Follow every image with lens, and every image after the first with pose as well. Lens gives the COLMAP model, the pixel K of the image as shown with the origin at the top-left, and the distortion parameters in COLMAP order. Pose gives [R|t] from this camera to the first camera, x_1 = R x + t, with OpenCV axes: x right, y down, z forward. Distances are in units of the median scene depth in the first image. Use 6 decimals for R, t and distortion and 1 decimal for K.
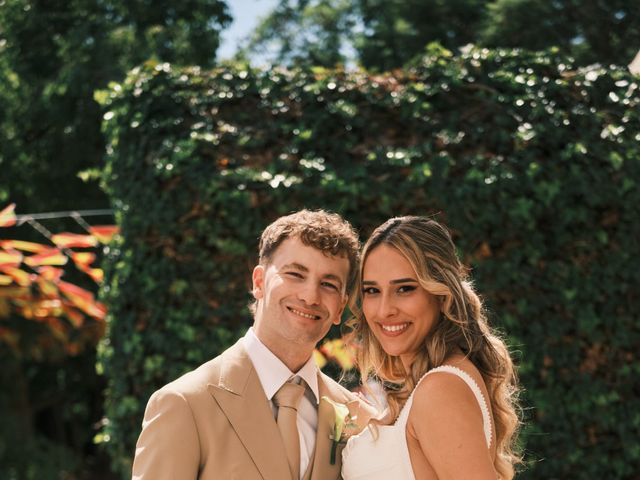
lens RADIAL K [[3138.4, 0, 319.3], [0, 3138.4, 243.1], [0, 0, 1]] dist [0.106490, 0.000000]
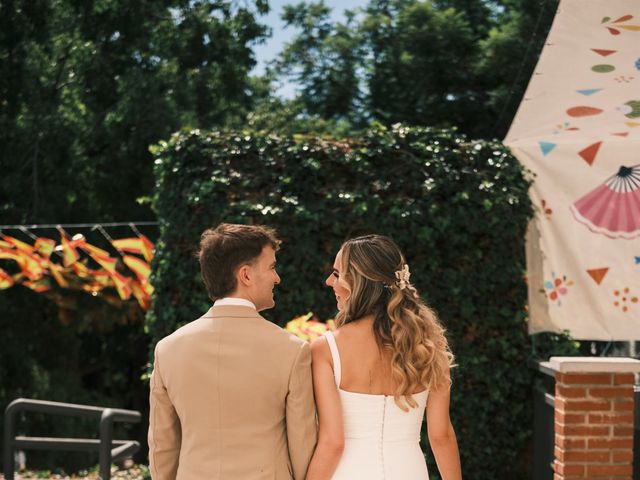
lens RADIAL K [[3138.4, 0, 320.8], [0, 3138.4, 237.7], [0, 0, 1]] dist [0.106490, 0.000000]
pose [[0.999387, 0.033217, -0.011066, 0.029621], [-0.033194, 0.999446, 0.002338, -0.010644], [0.011138, -0.001969, 0.999936, -0.518196]]
